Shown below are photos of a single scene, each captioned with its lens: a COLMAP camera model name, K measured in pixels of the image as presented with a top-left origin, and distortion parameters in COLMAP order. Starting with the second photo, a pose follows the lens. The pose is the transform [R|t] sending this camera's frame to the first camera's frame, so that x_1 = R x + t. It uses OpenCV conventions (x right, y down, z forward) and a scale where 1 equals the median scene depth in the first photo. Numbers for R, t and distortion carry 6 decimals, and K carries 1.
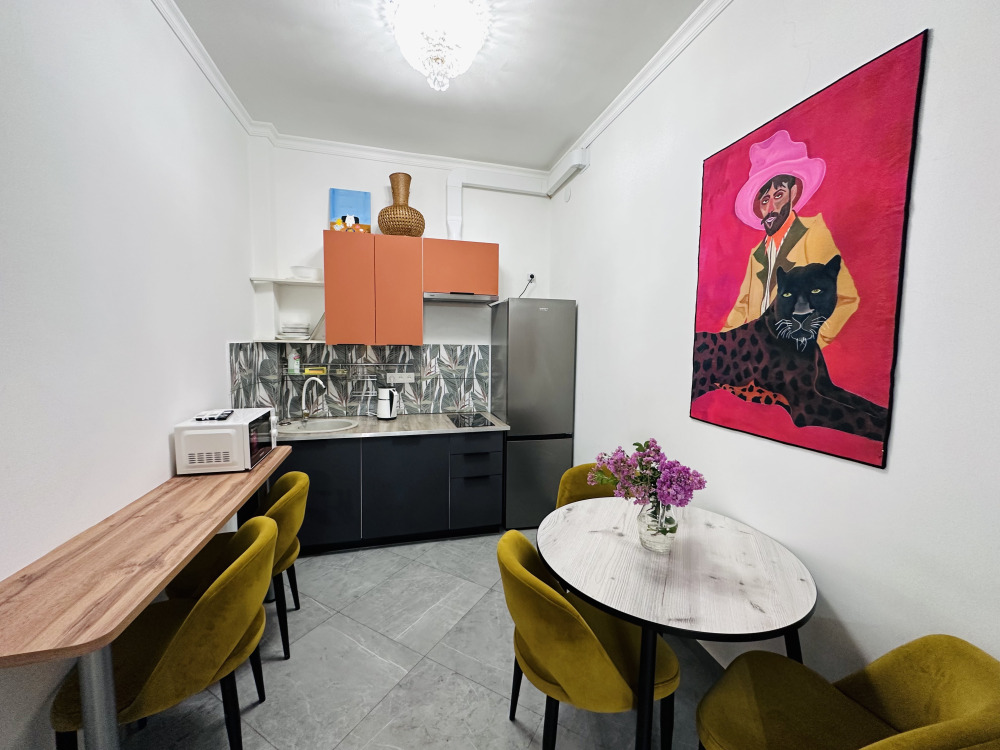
lens RADIAL K [[399.5, 0, 498.8], [0, 399.5, 375.0], [0, 0, 1]] dist [-0.004853, 0.000837]
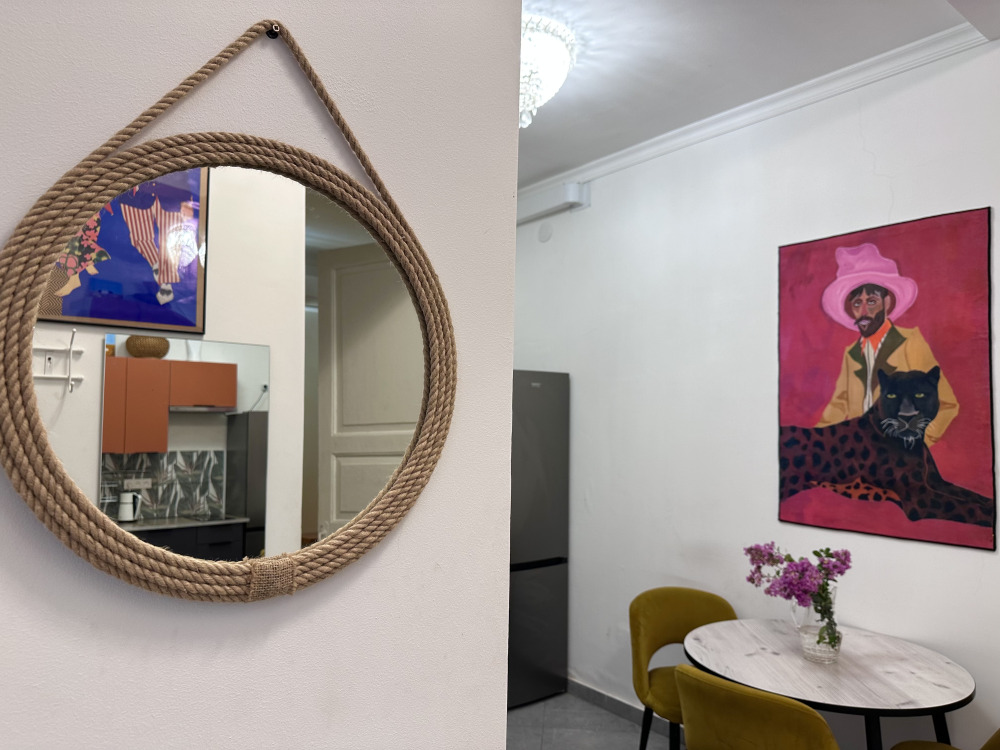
lens RADIAL K [[710.5, 0, 495.4], [0, 710.5, 380.2], [0, 0, 1]] dist [0.015580, -0.020271]
pose [[0.915955, 0.021617, 0.400699, -0.935904], [0.028771, 0.992440, -0.119309, -0.042296], [-0.400249, 0.120810, 0.908408, -0.290193]]
